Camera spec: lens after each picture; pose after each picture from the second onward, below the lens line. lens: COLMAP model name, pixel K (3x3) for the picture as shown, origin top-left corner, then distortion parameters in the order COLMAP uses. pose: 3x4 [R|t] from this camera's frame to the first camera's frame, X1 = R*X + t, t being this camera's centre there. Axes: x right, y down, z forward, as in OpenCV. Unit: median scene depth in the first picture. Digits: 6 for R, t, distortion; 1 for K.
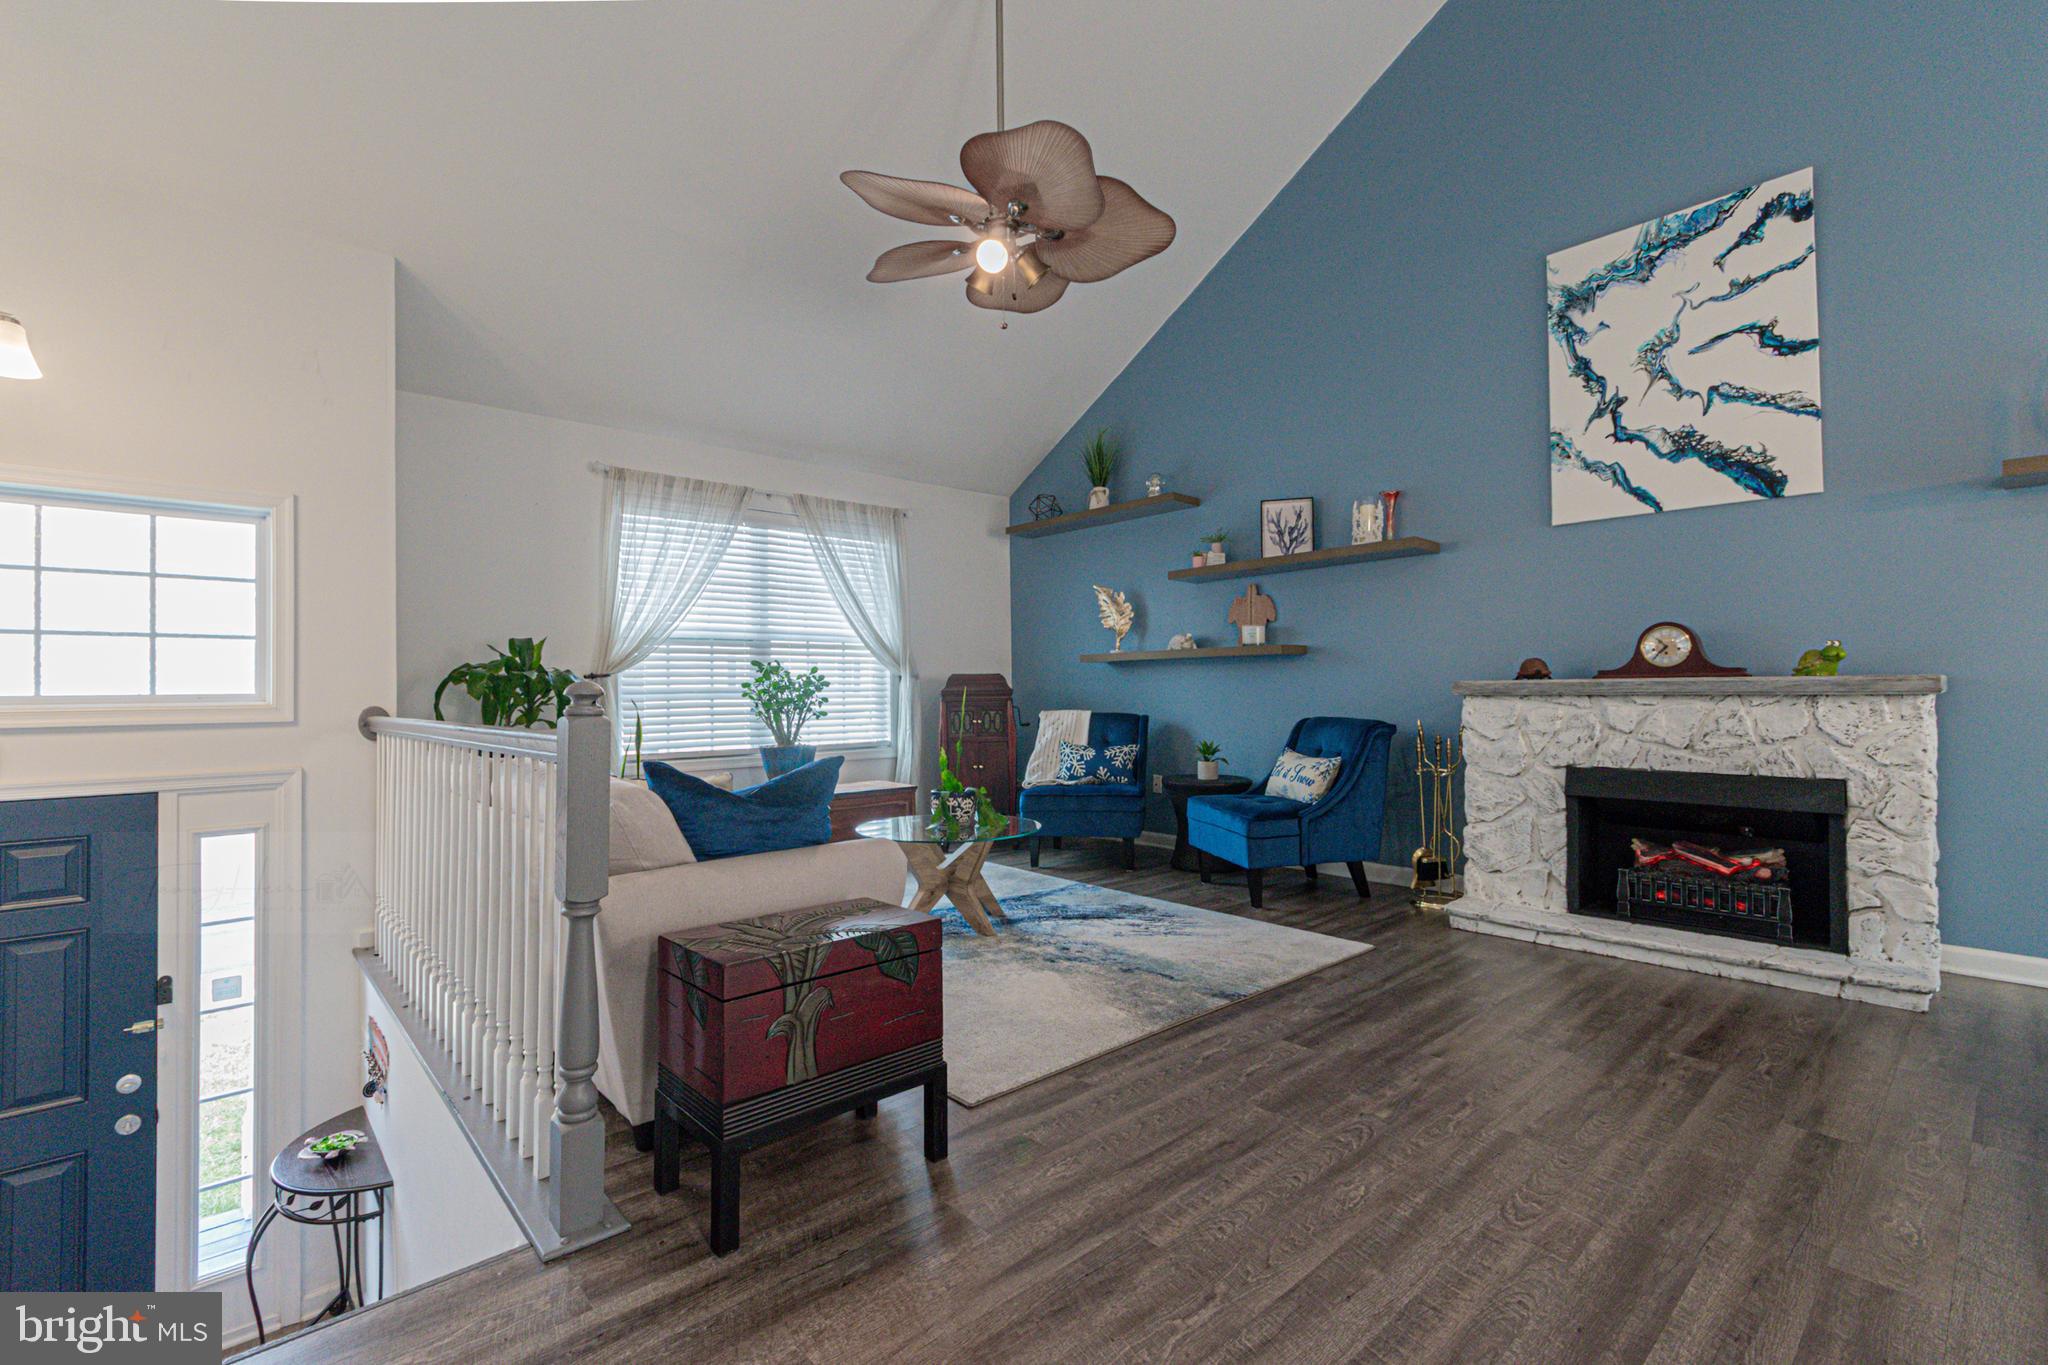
lens RADIAL K [[905.4, 0, 1014.4], [0, 905.4, 681.5], [0, 0, 1]] dist [0.001797, -0.000827]
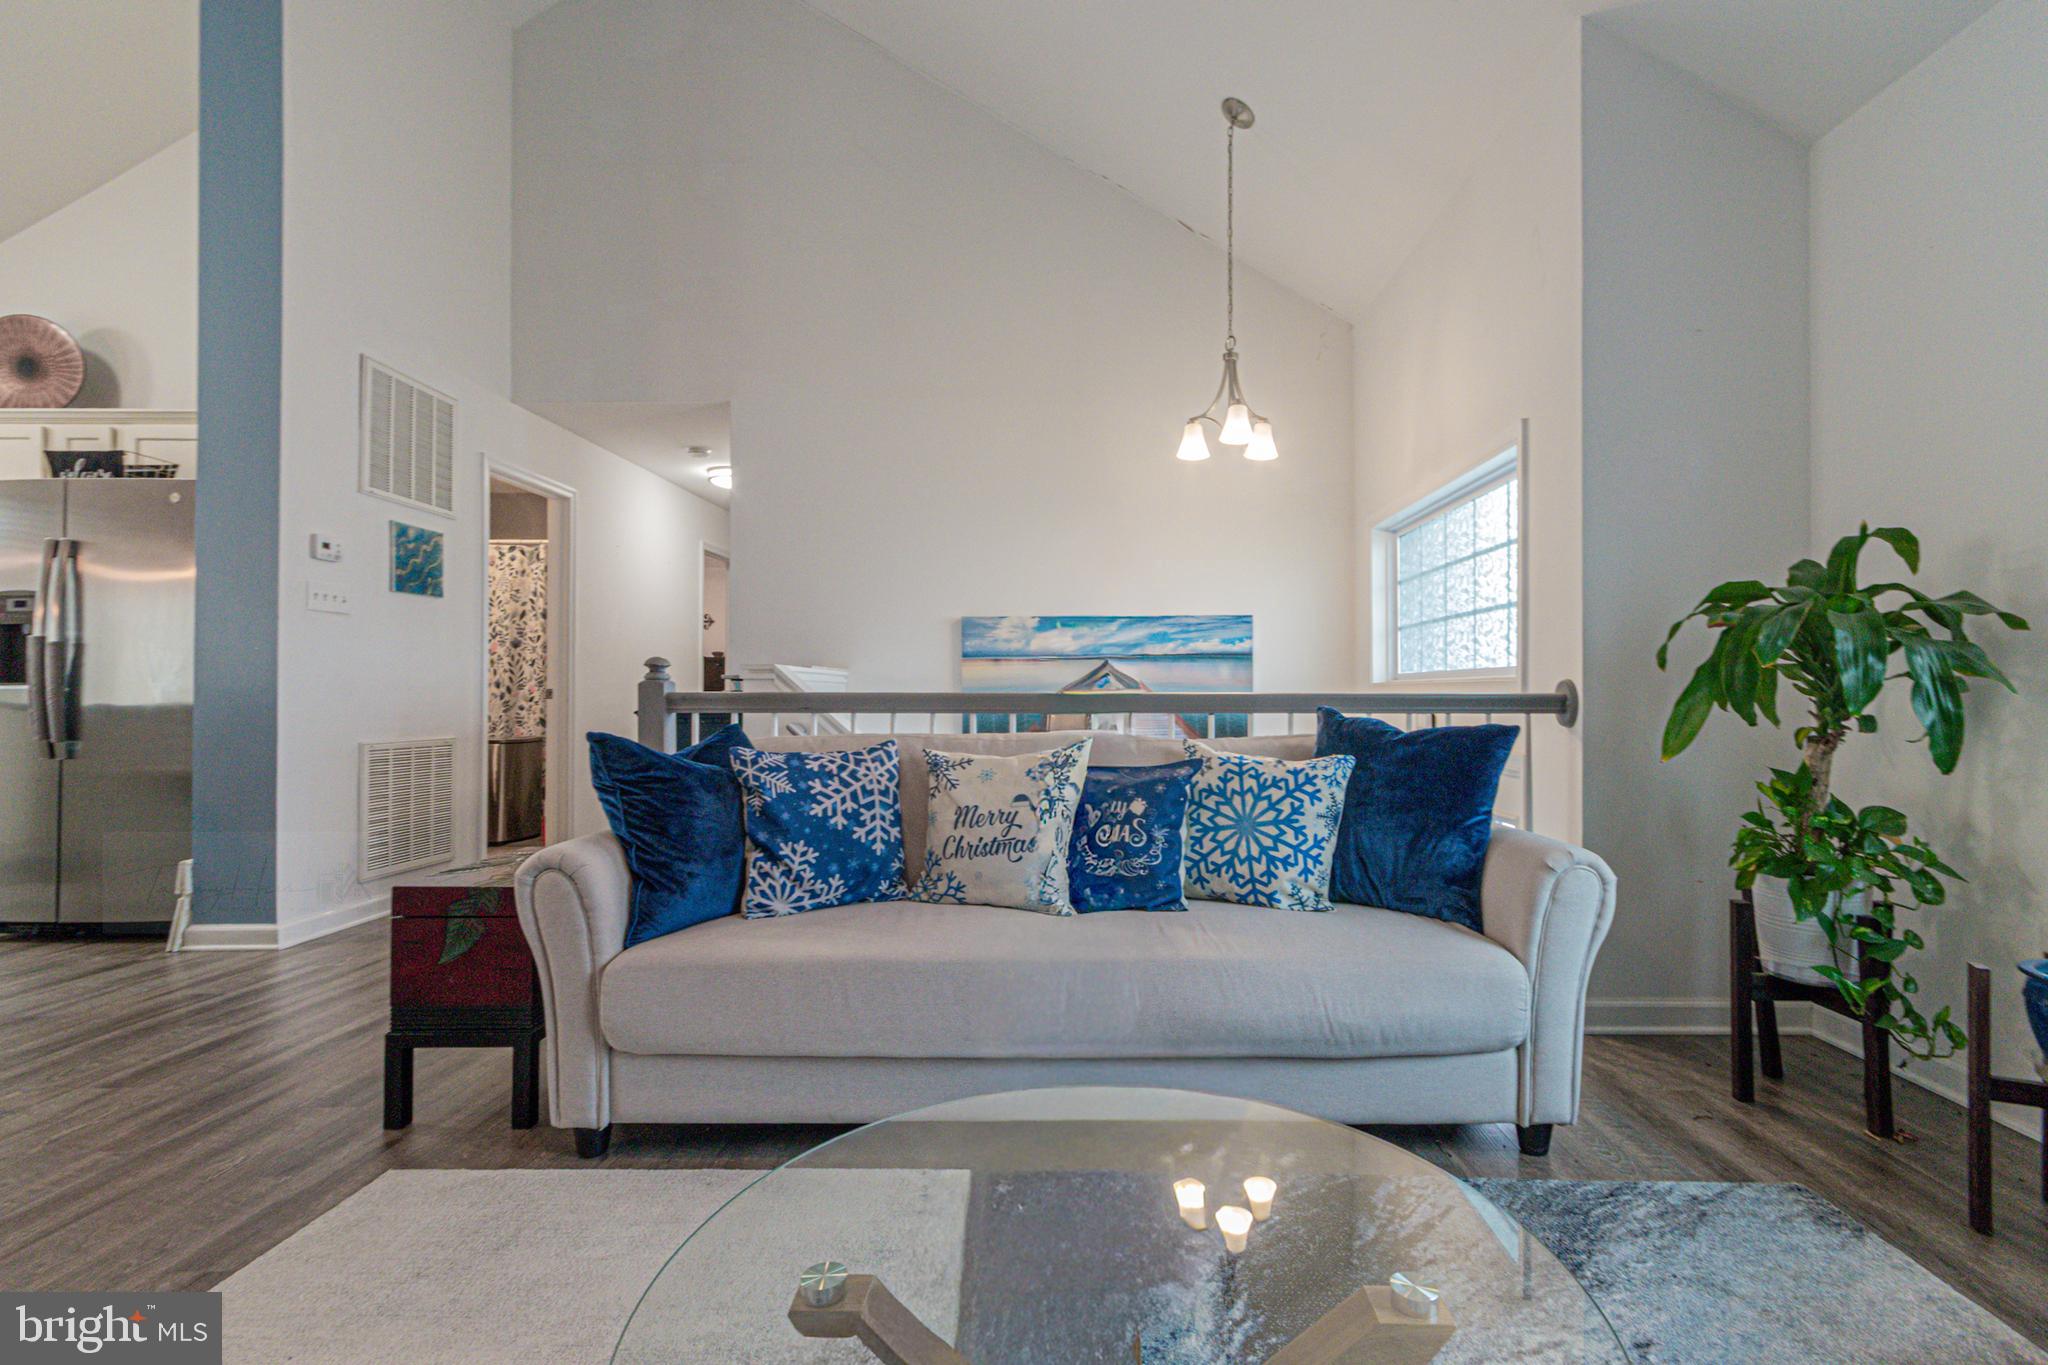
lens RADIAL K [[905.4, 0, 1041.9], [0, 905.4, 680.1], [0, 0, 1]] dist [0.001797, -0.000827]
pose [[-0.677295, -0.002312, -0.735708, 0.089151], [0.011238, 0.999846, -0.013488, 0.032876], [0.735626, -0.017403, -0.677164, 1.190297]]
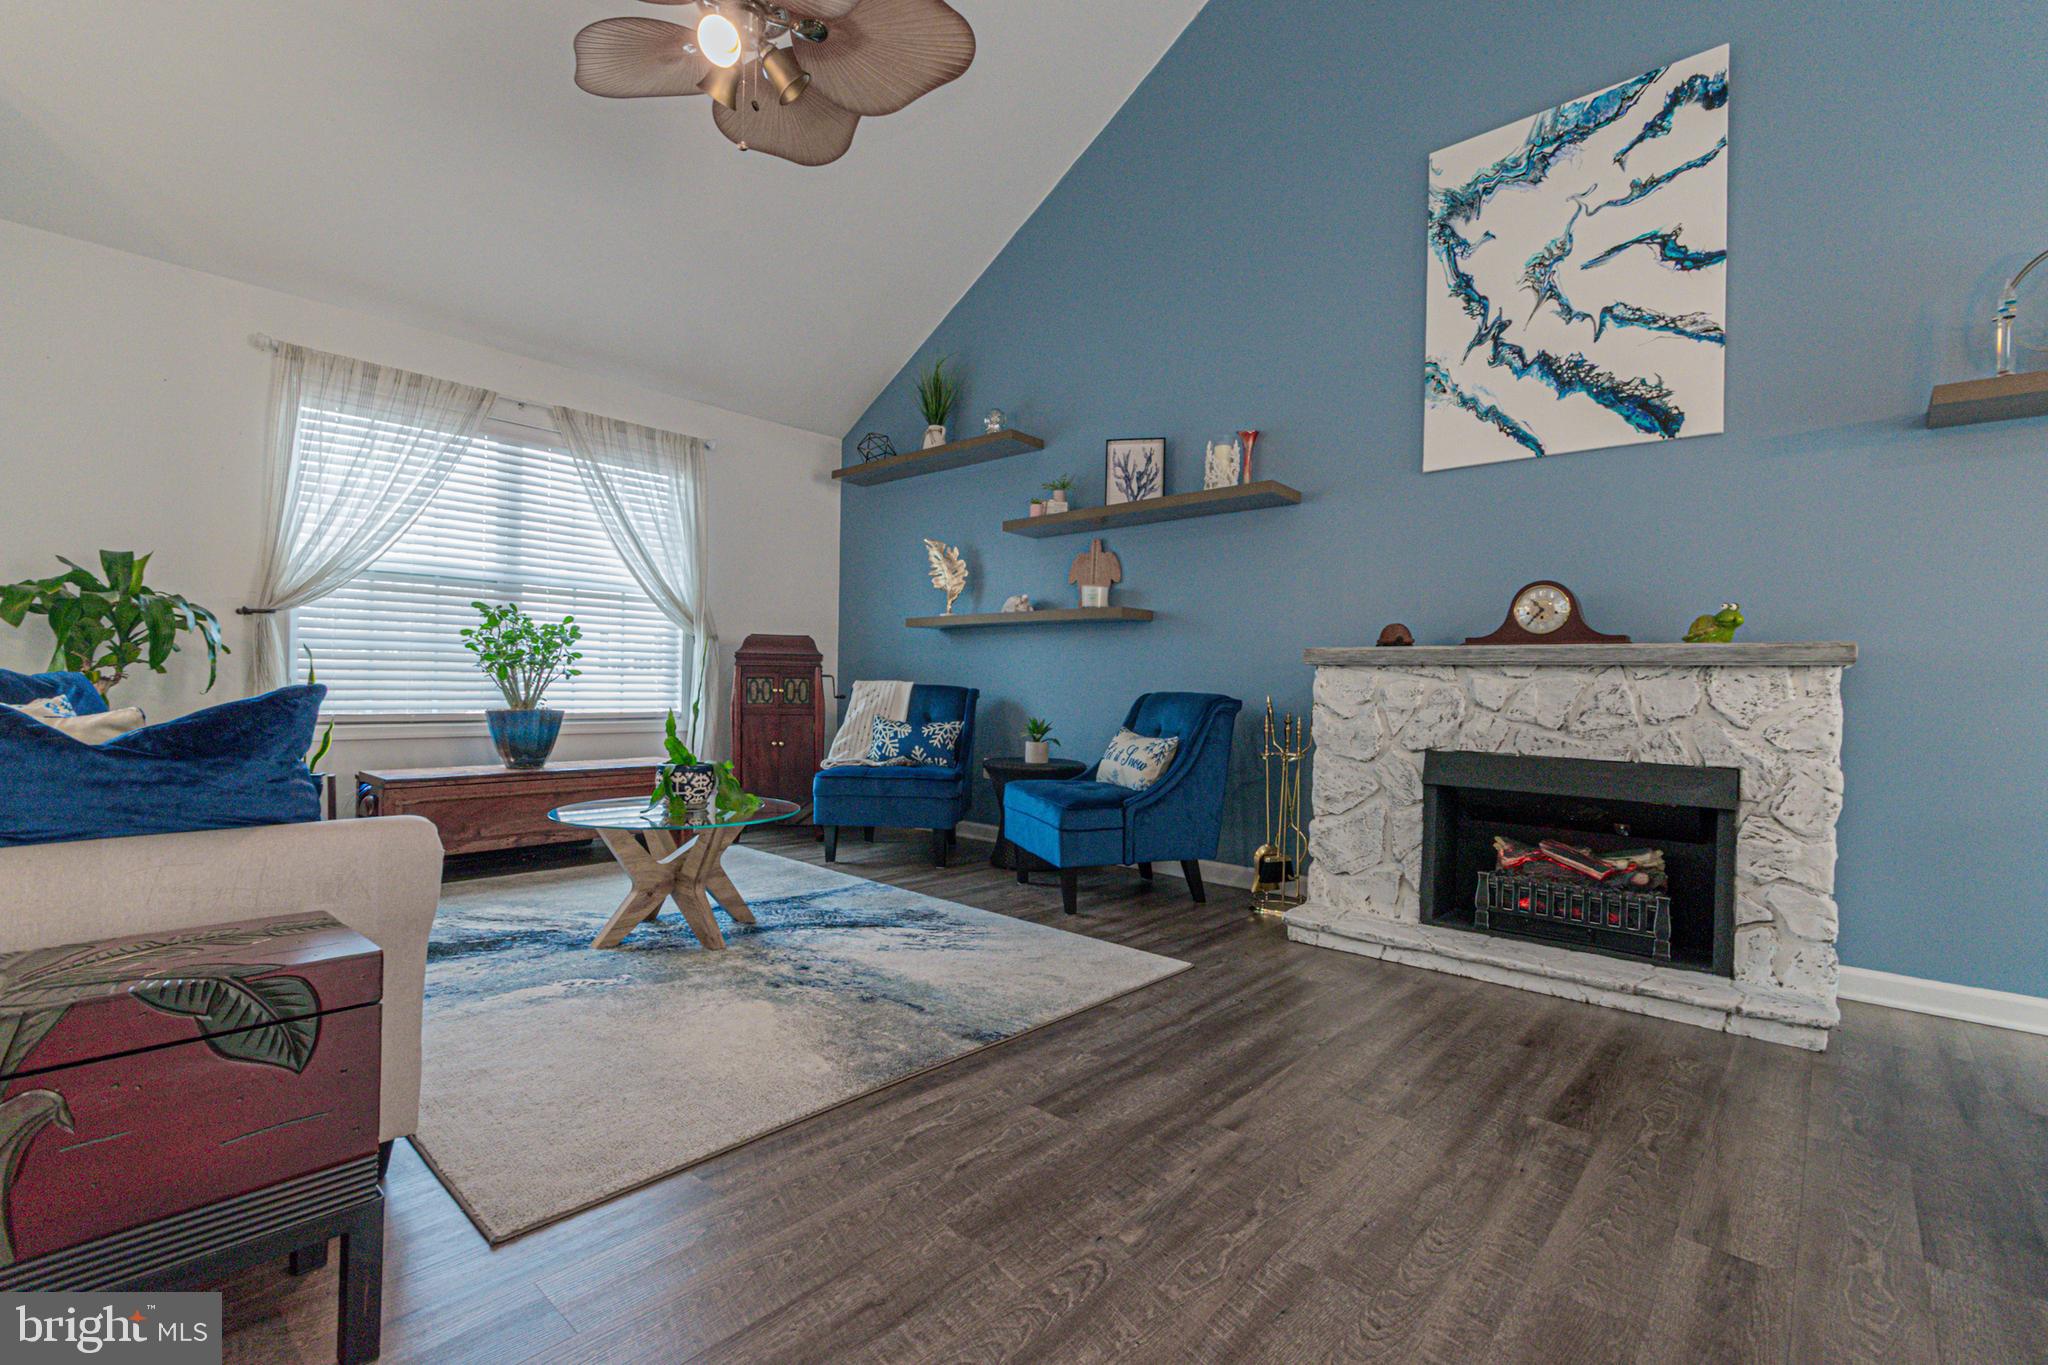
lens RADIAL K [[905.4, 0, 1017.7], [0, 905.4, 694.7], [0, 0, 1]] dist [0.001797, -0.000827]
pose [[0.993650, 0.030122, 0.108407, 0.144701], [-0.032284, 0.999312, 0.018251, 0.040615], [-0.107783, -0.021635, 0.993939, 0.212633]]
